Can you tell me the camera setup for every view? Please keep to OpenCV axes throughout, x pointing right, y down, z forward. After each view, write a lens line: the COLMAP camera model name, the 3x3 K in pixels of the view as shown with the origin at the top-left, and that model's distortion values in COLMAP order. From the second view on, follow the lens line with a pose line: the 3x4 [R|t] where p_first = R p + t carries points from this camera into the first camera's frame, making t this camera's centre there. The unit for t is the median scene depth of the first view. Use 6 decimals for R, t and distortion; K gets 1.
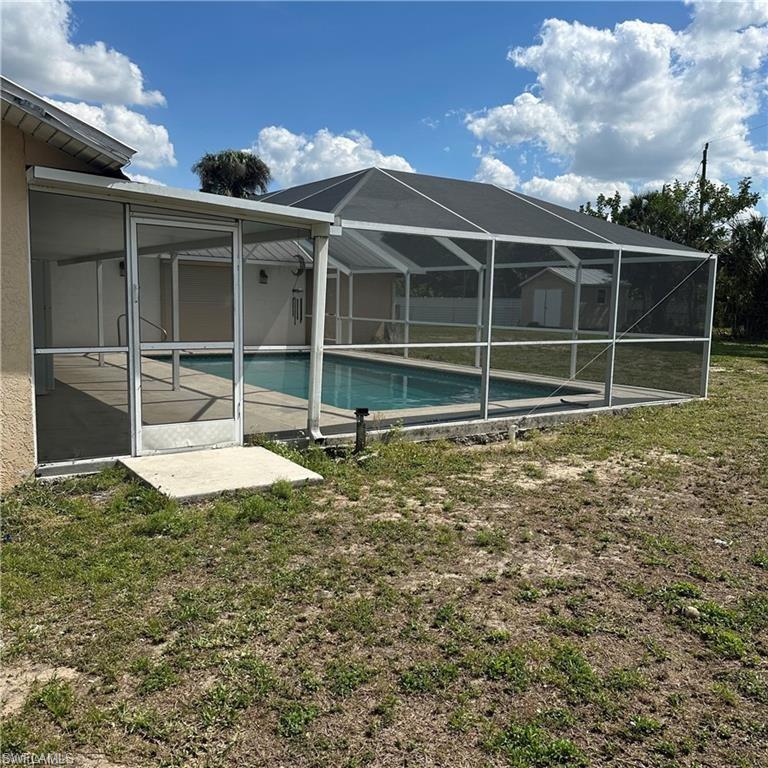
lens RADIAL K [[713.5, 0, 384.9], [0, 713.5, 392.2], [0, 0, 1]] dist [0.149656, -0.301310]
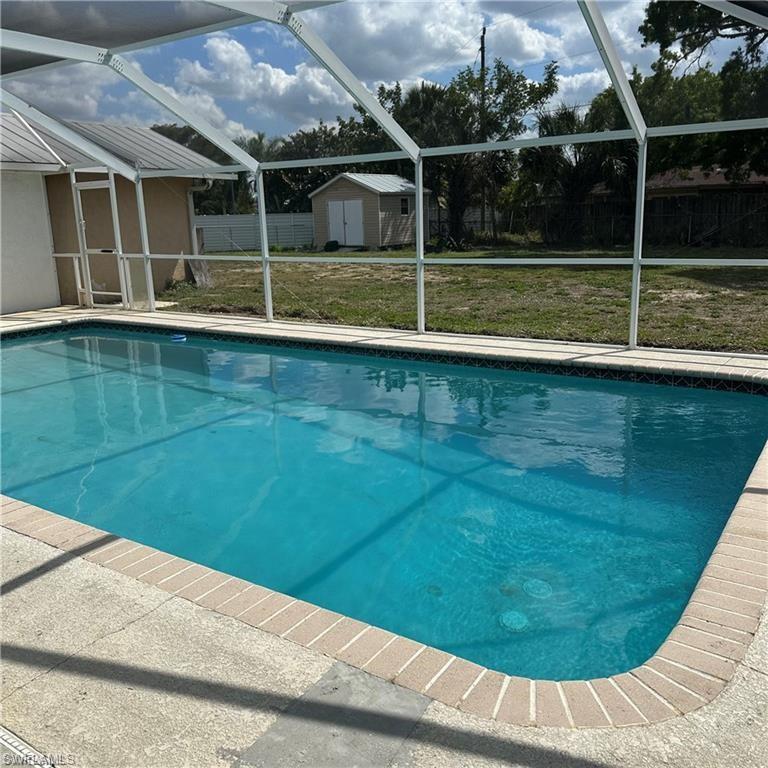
lens RADIAL K [[713.5, 0, 384.9], [0, 713.5, 392.2], [0, 0, 1]] dist [0.149656, -0.301310]
pose [[0.932435, -0.130270, 0.337038, -0.041635], [0.091512, 0.987478, 0.128501, -0.026848], [-0.349558, -0.088976, 0.932680, 0.190102]]
